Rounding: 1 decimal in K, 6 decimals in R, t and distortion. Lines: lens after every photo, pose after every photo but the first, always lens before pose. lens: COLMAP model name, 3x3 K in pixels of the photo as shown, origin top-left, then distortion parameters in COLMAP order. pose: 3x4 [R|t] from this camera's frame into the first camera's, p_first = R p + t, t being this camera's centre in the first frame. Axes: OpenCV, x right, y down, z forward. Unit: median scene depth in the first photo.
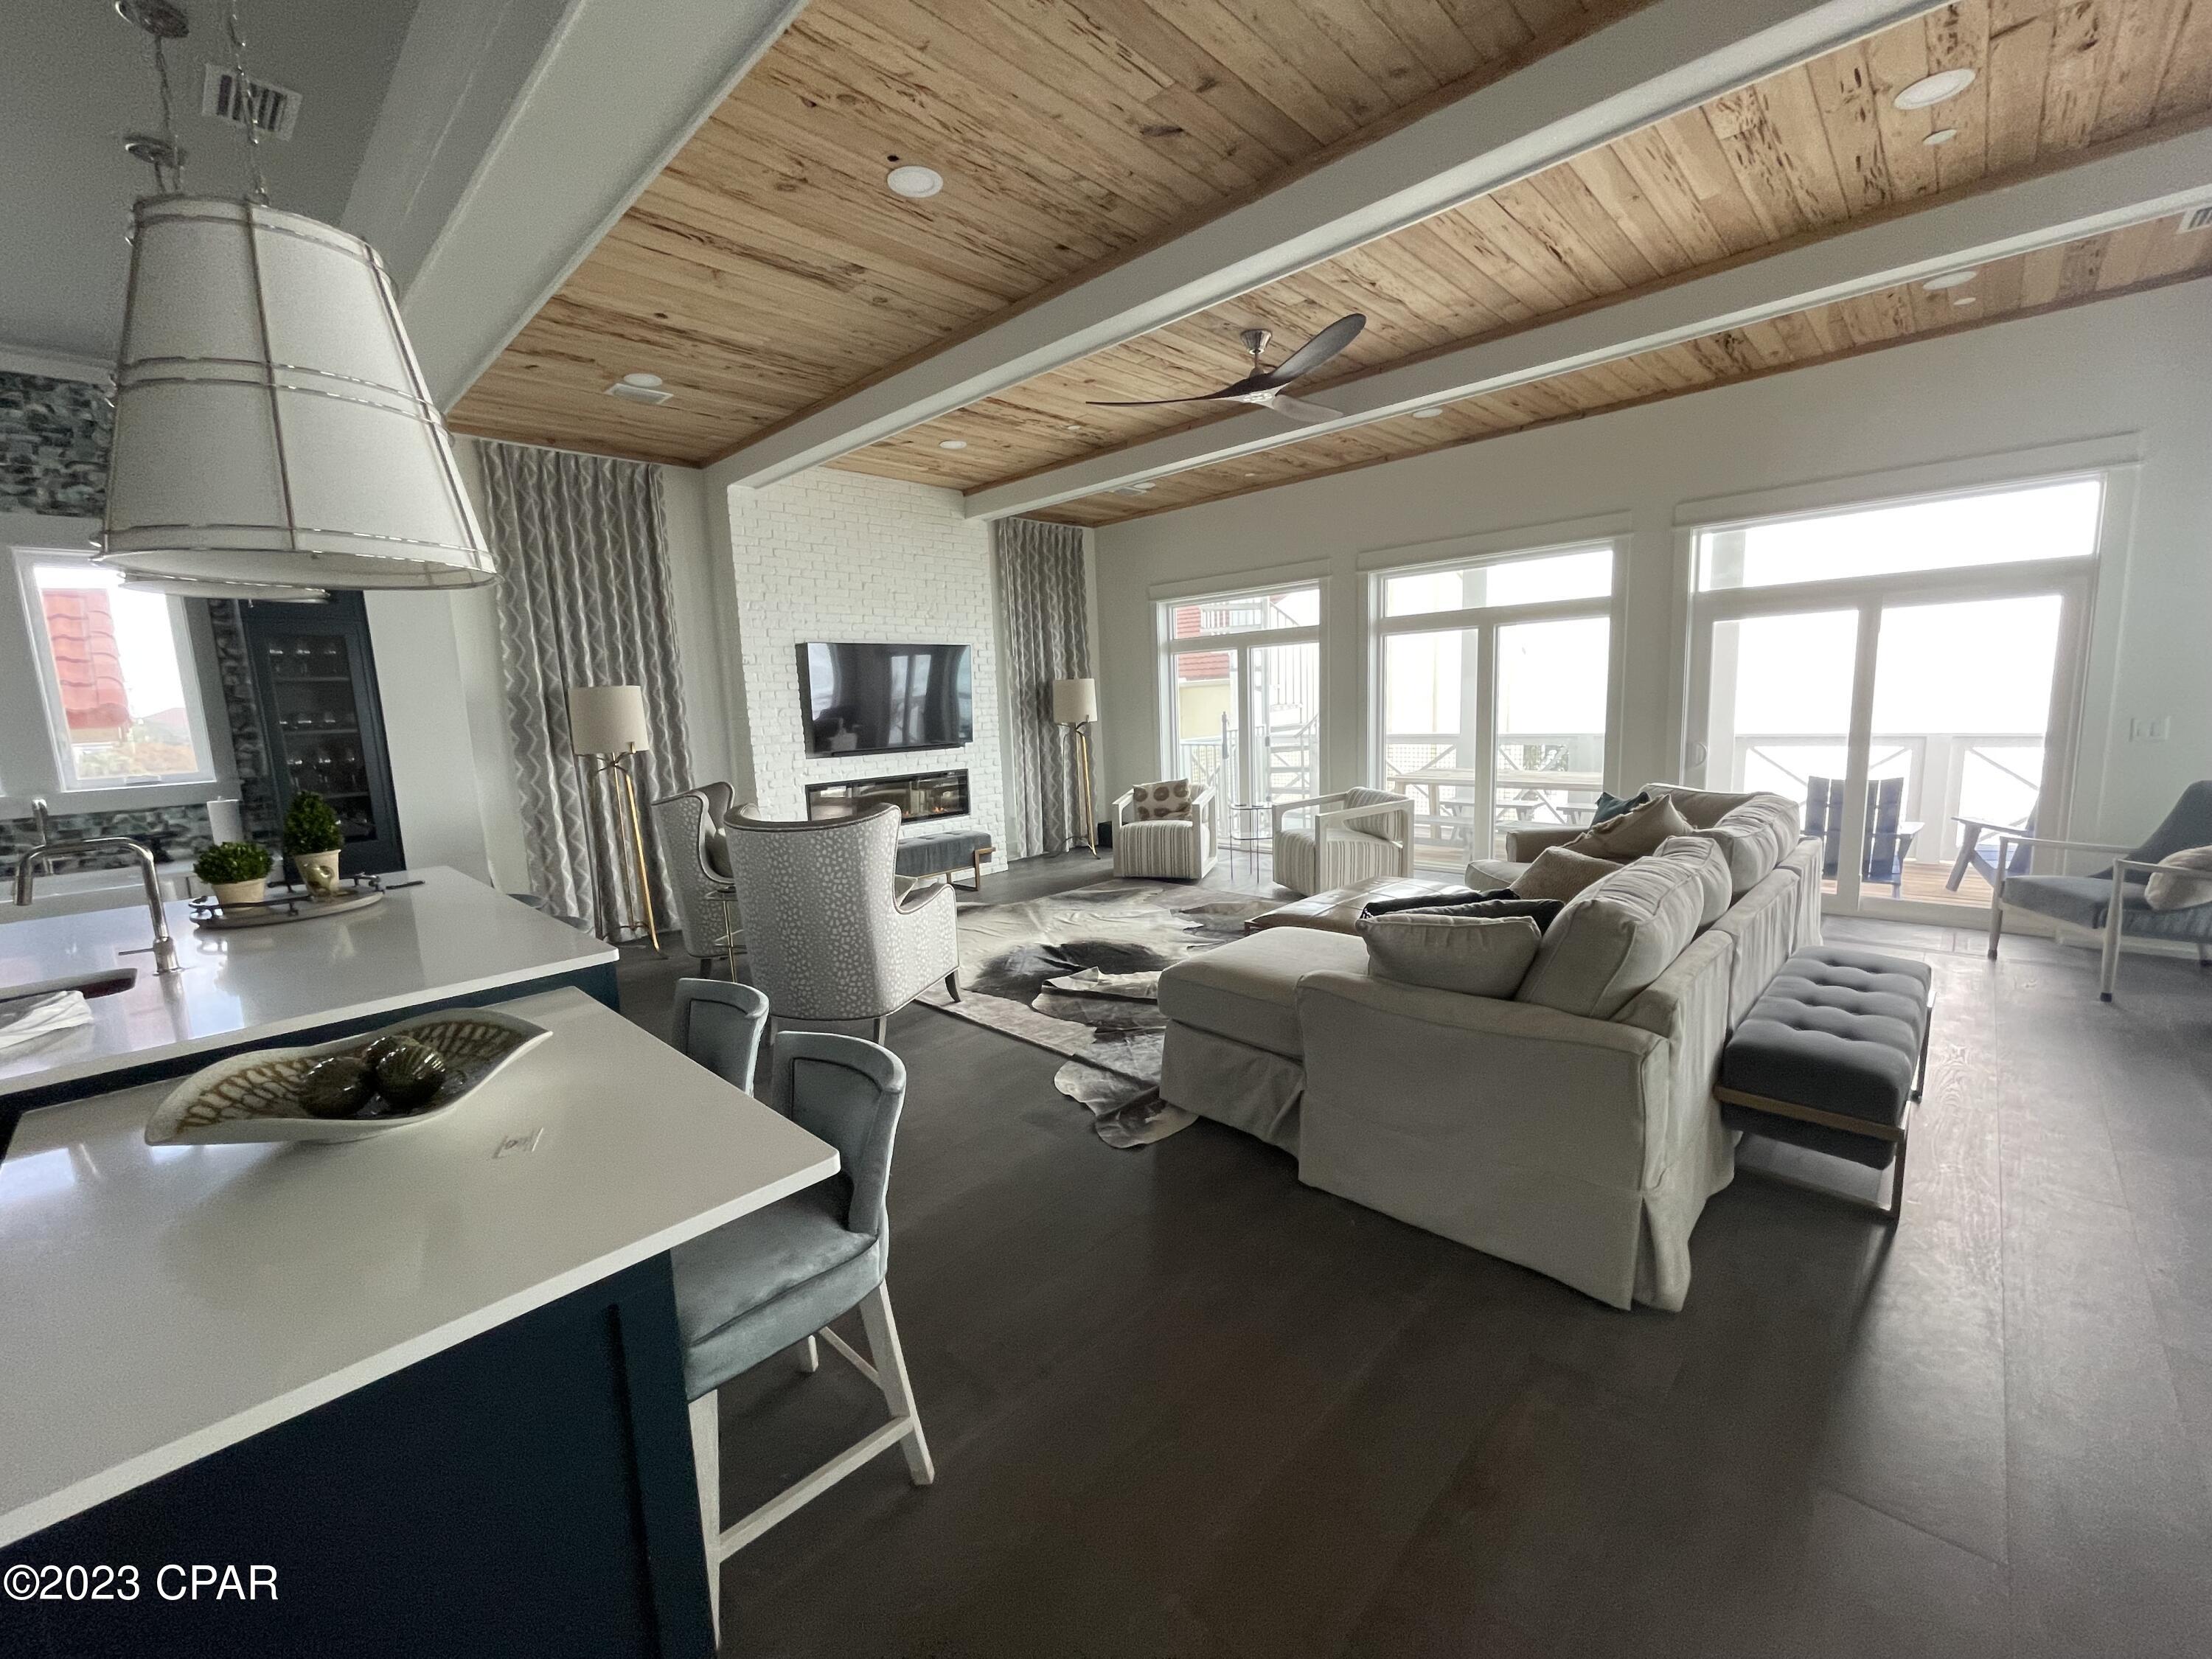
lens RADIAL K [[896.3, 0, 1092.9], [0, 896.3, 826.2], [0, 0, 1]] dist [0.001841, -0.000510]
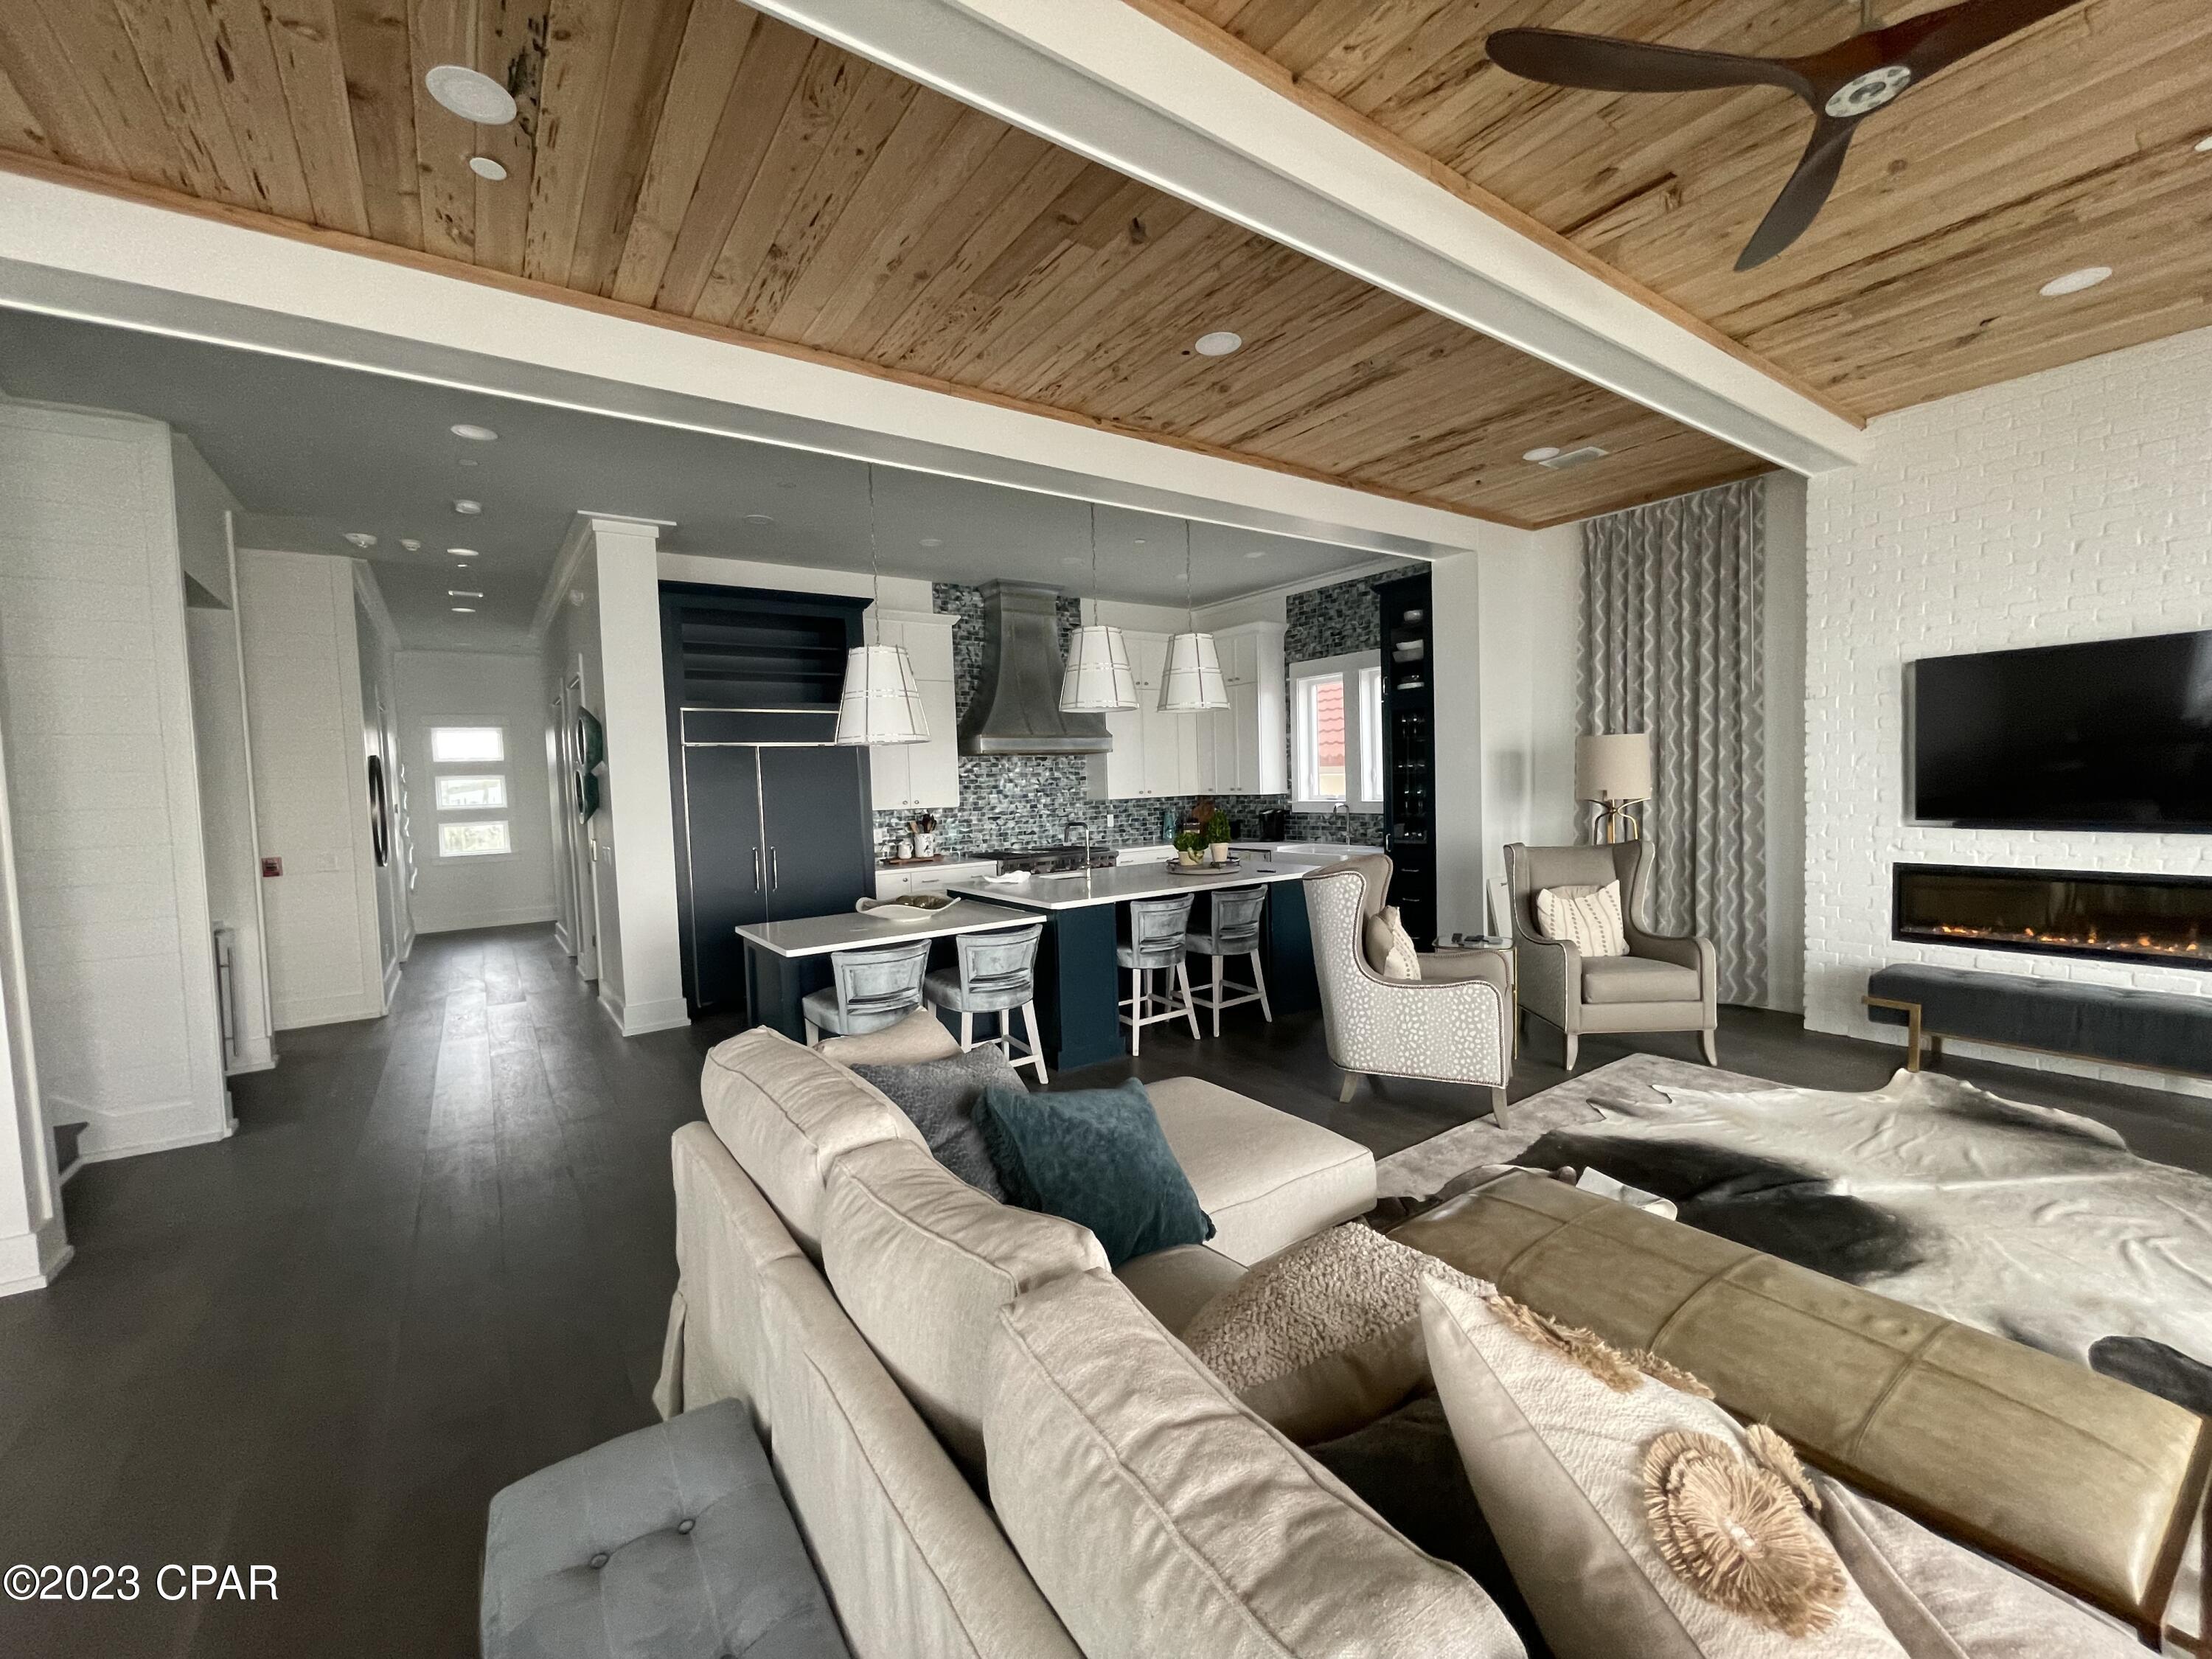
lens RADIAL K [[896.3, 0, 1092.9], [0, 896.3, 826.2], [0, 0, 1]] dist [0.001841, -0.000510]
pose [[-0.186050, 0.099035, -0.977536, 0.770469], [-0.099105, 0.987942, 0.118952, -0.154521], [0.977529, 0.119010, -0.173992, 0.815842]]
